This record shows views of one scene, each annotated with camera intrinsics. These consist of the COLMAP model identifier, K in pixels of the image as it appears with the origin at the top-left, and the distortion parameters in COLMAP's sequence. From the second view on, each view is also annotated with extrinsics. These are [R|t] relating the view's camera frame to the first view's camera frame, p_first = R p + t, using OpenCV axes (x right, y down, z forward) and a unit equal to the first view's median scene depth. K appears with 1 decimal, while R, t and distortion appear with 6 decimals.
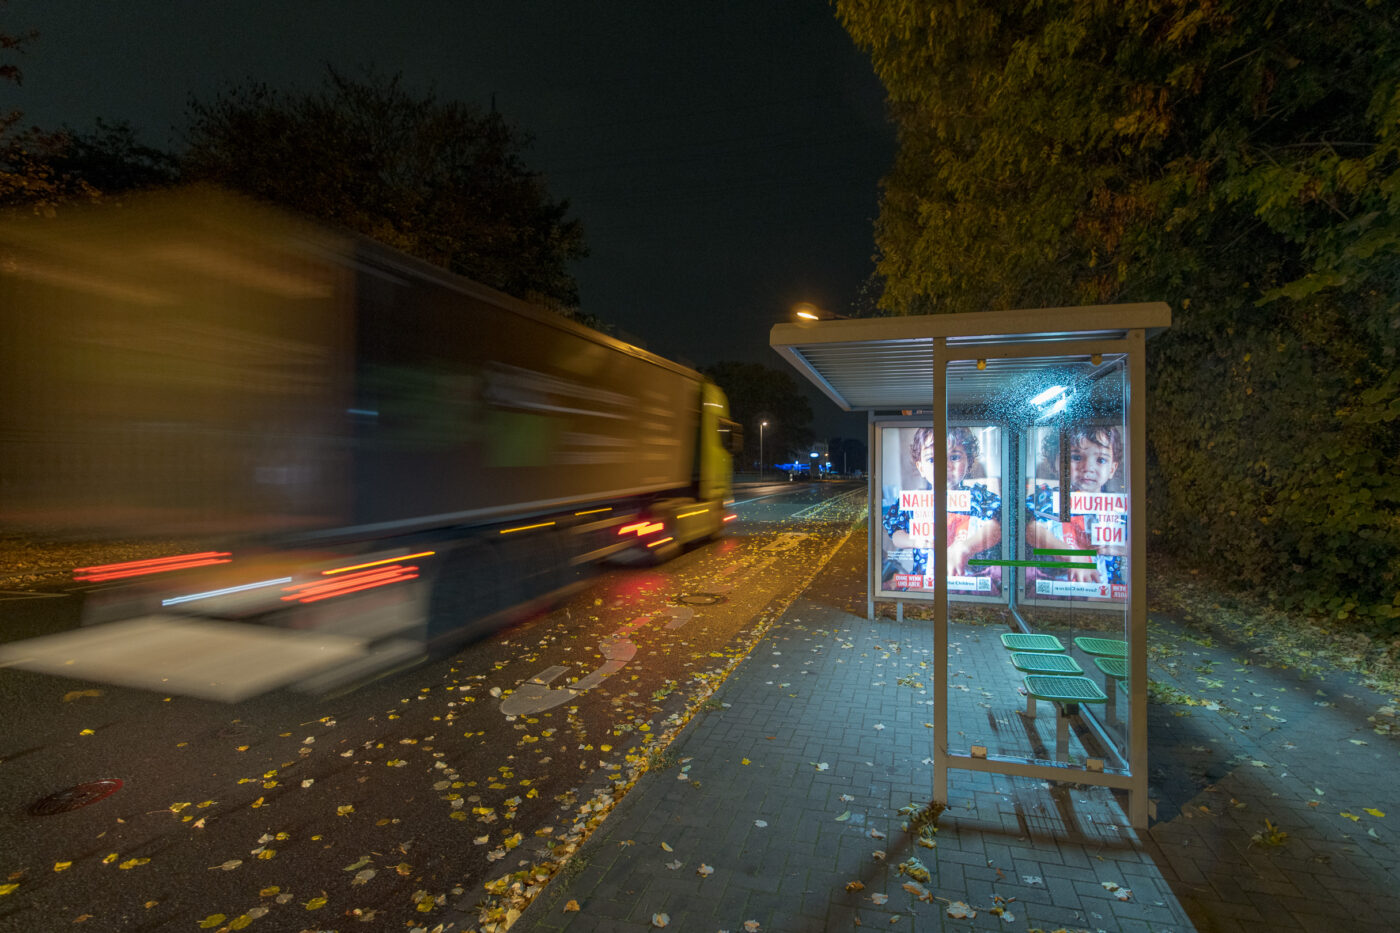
lens RADIAL K [[679.5, 0, 700.0], [0, 679.5, 466.5], [0, 0, 1]] dist [-0.003719, 0.002567]
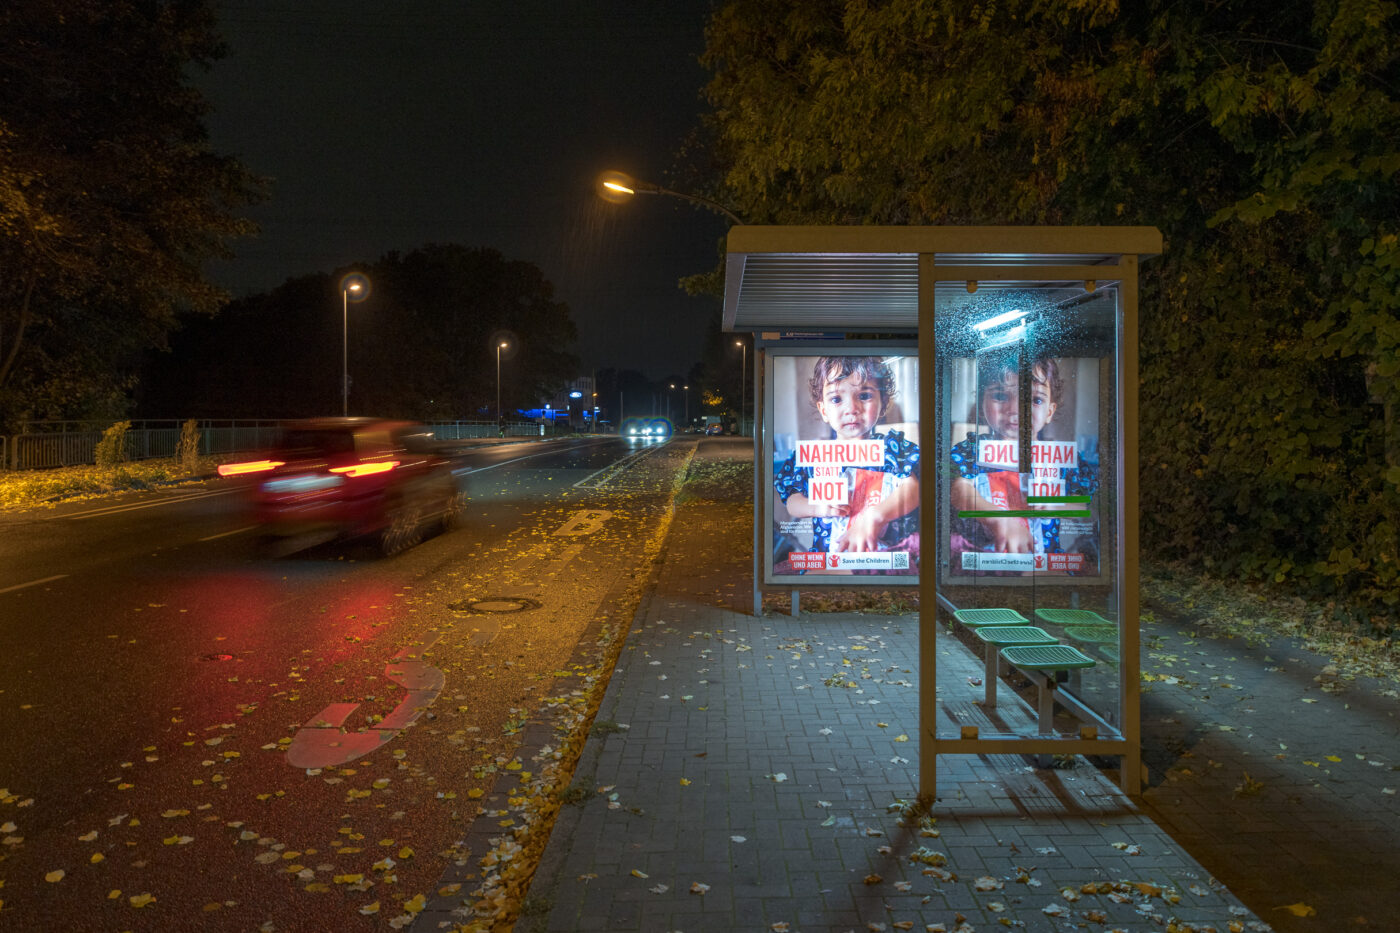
lens RADIAL K [[1061.5, 0, 699.4], [0, 1061.5, 415.1], [0, 0, 1]] dist [-0.000600, -0.006564]
pose [[0.960806, -0.001363, 0.277219, -0.178549], [0.000714, 0.999997, 0.002444, 0.006246], [-0.277221, -0.002150, 0.960804, -0.125350]]
